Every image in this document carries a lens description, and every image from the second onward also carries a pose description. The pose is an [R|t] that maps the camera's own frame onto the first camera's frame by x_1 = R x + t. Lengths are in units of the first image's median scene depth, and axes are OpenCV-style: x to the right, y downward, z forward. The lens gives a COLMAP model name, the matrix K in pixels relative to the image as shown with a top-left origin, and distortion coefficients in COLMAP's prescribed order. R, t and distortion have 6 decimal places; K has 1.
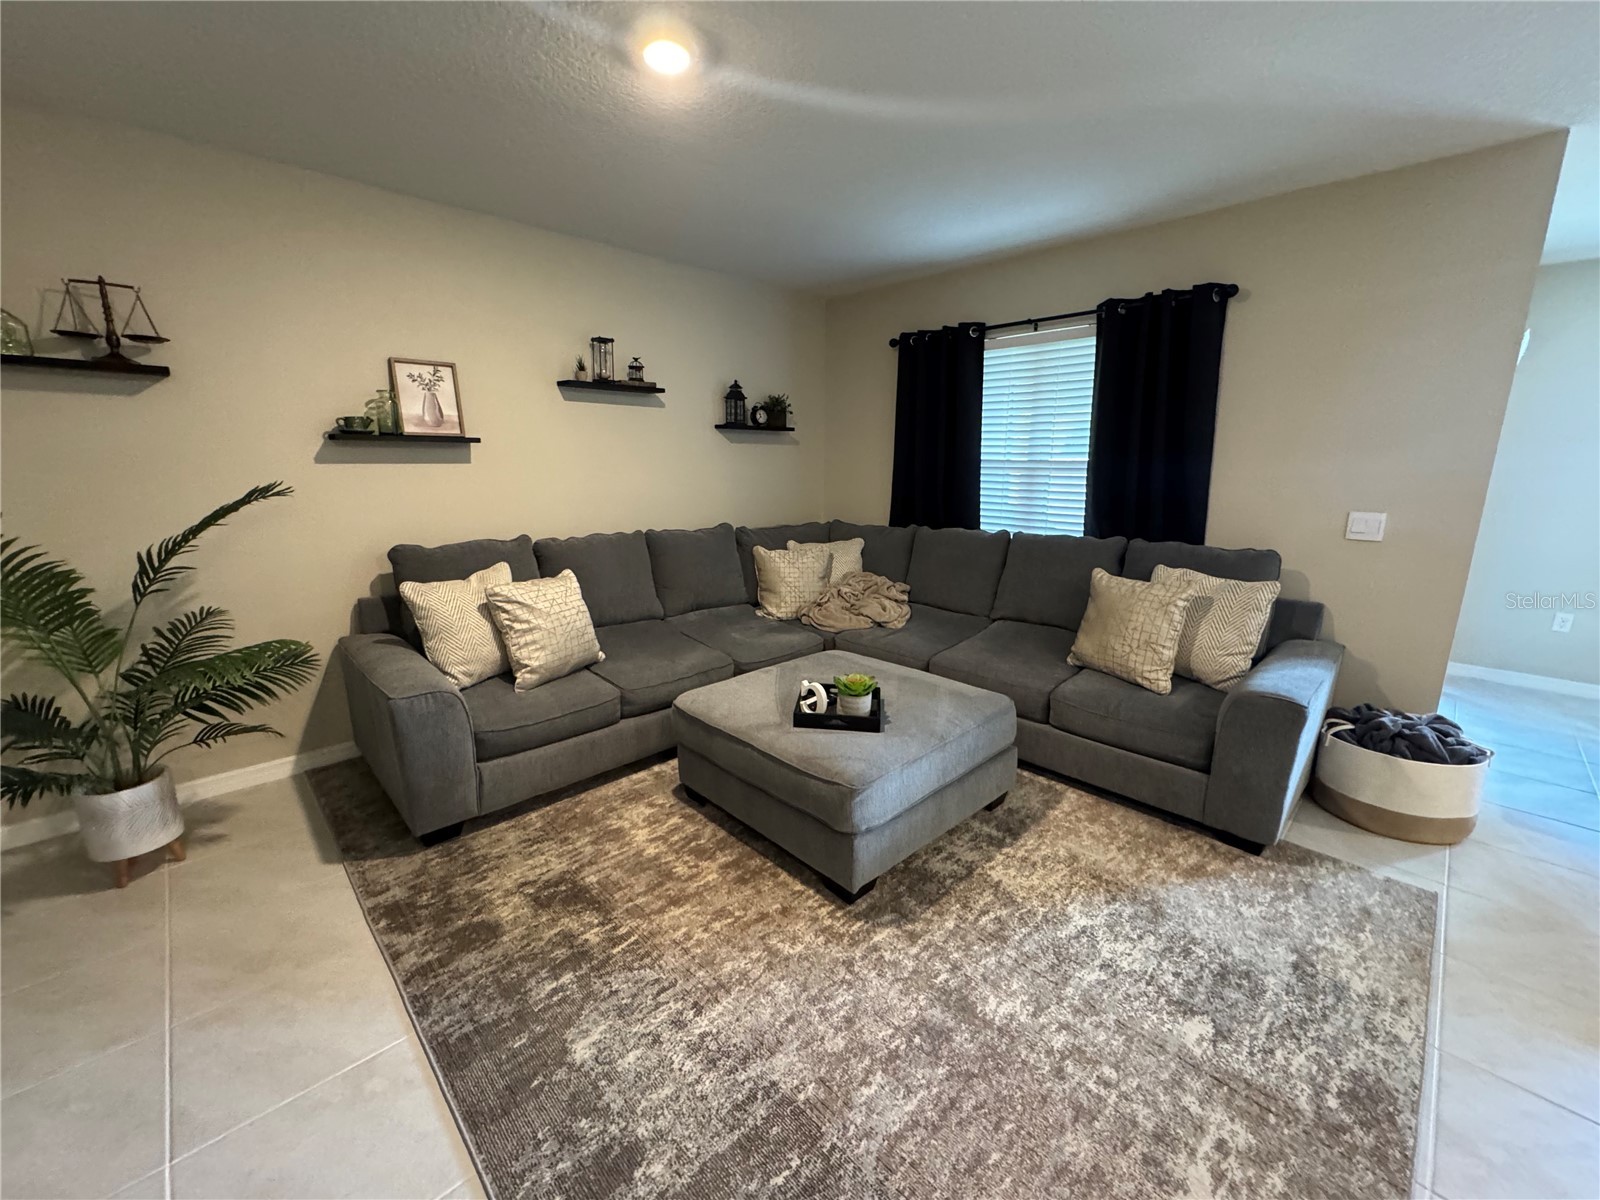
lens RADIAL K [[639.4, 0, 792.6], [0, 639.4, 594.8], [0, 0, 1]] dist [-0.002204, -0.000140]
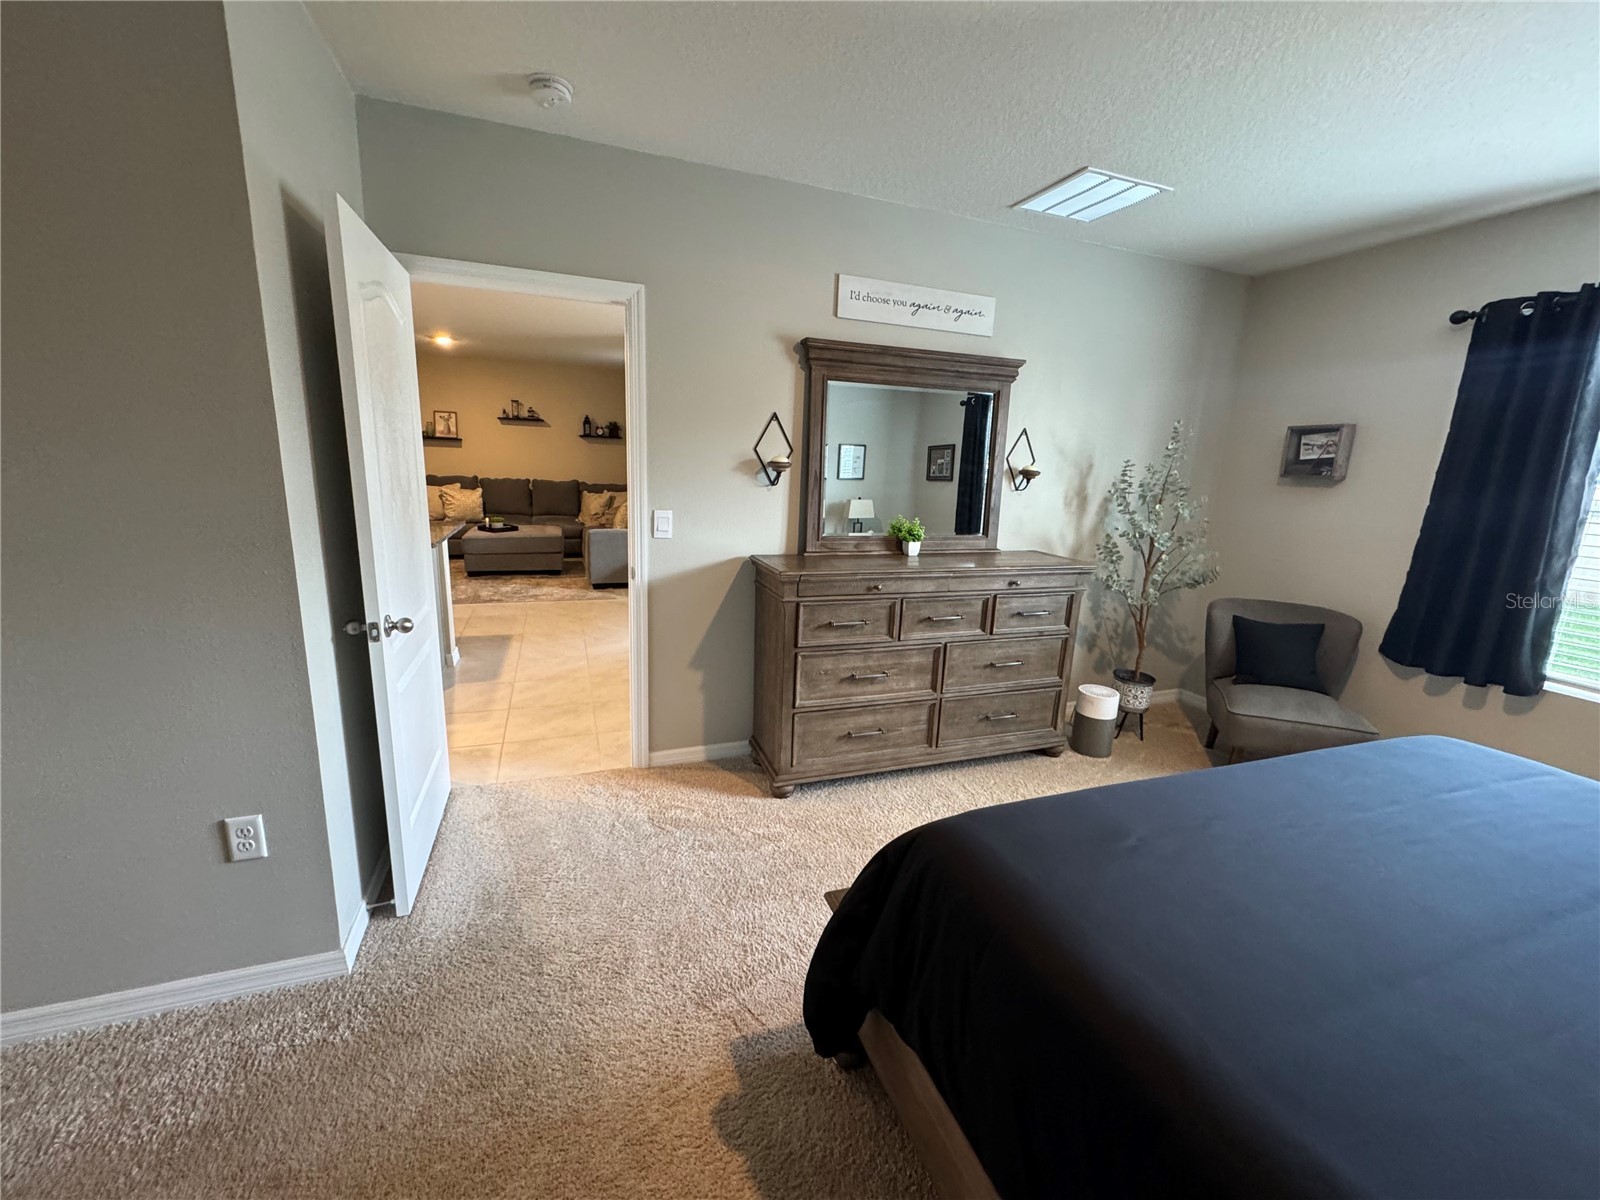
lens RADIAL K [[636.4, 0, 799.2], [0, 636.4, 596.8], [0, 0, 1]] dist [-0.006577, 0.000580]
pose [[0.916226, 0.119627, -0.382387, 2.507733], [-0.120797, 0.992454, 0.021042, 0.251413], [0.382019, 0.026912, 0.923763, -1.214781]]
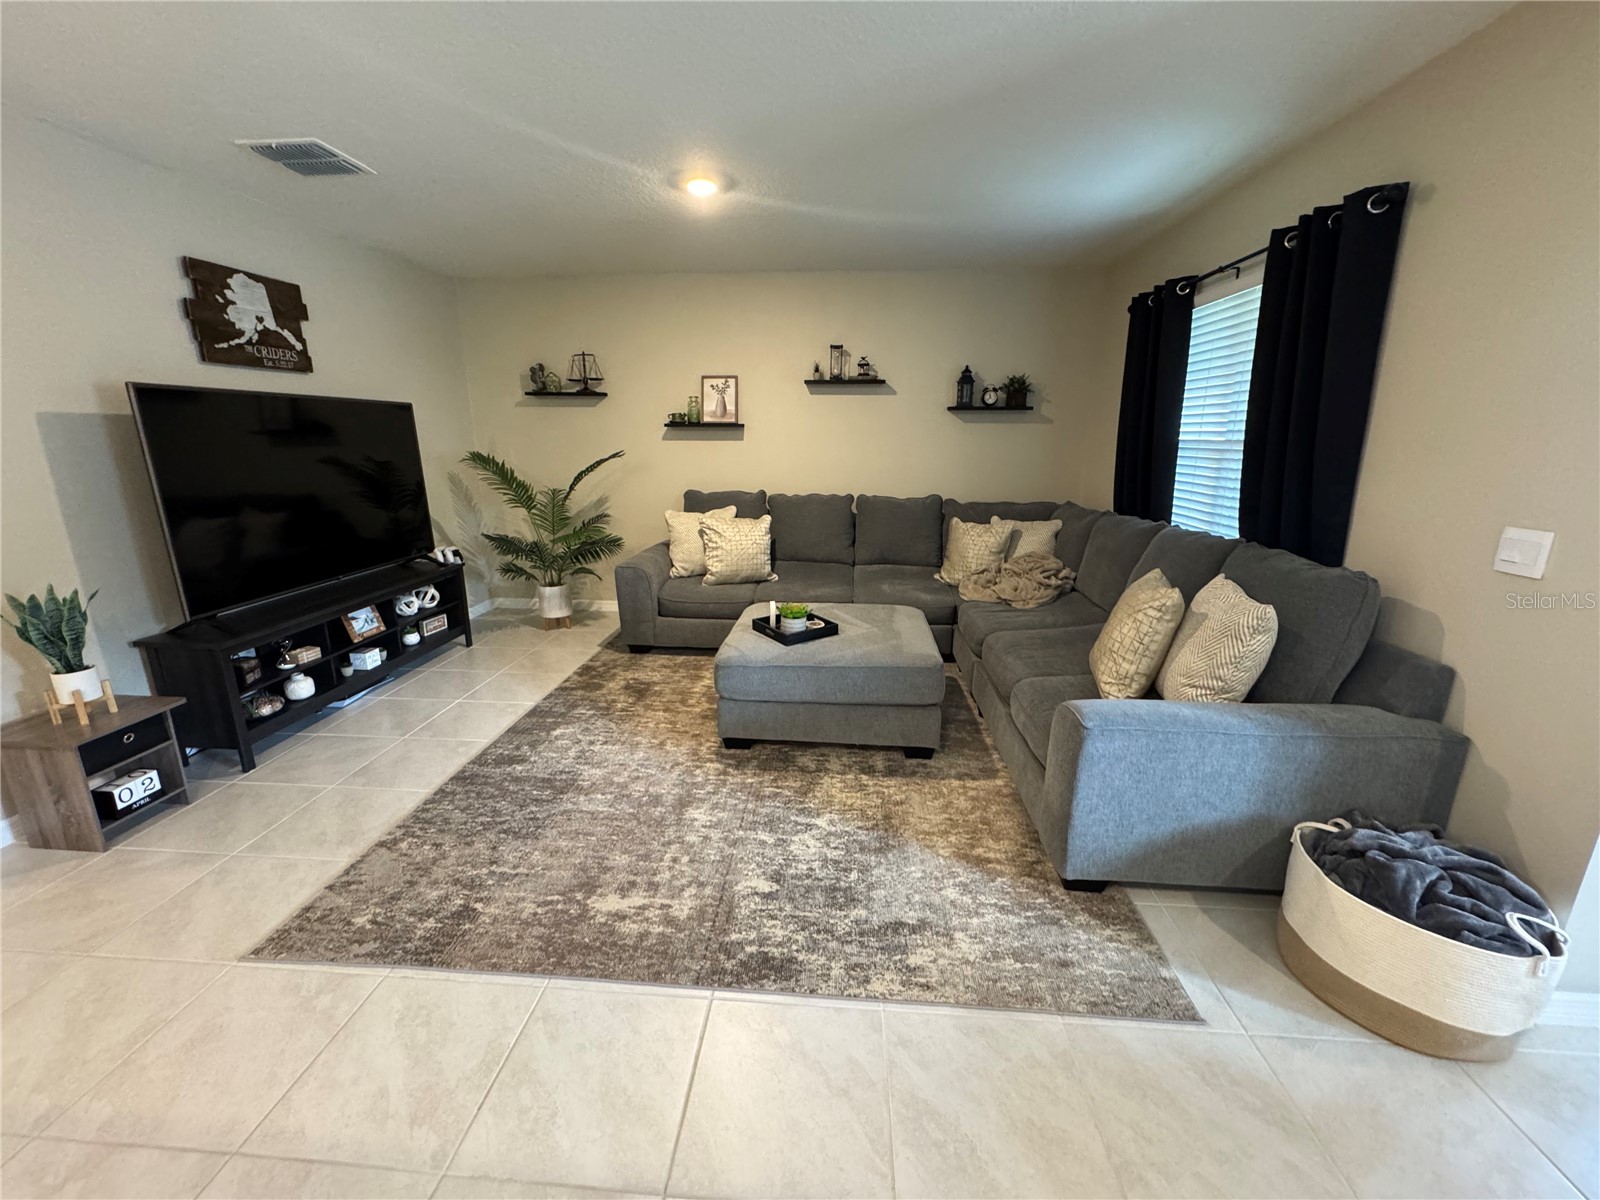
lens RADIAL K [[636.4, 0, 799.2], [0, 636.4, 596.8], [0, 0, 1]] dist [-0.006577, 0.000580]
pose [[0.666014, 0.181643, -0.723485, 0.980634], [-0.153859, 0.982494, 0.105035, -0.025763], [0.729899, 0.041360, 0.682302, 0.100499]]
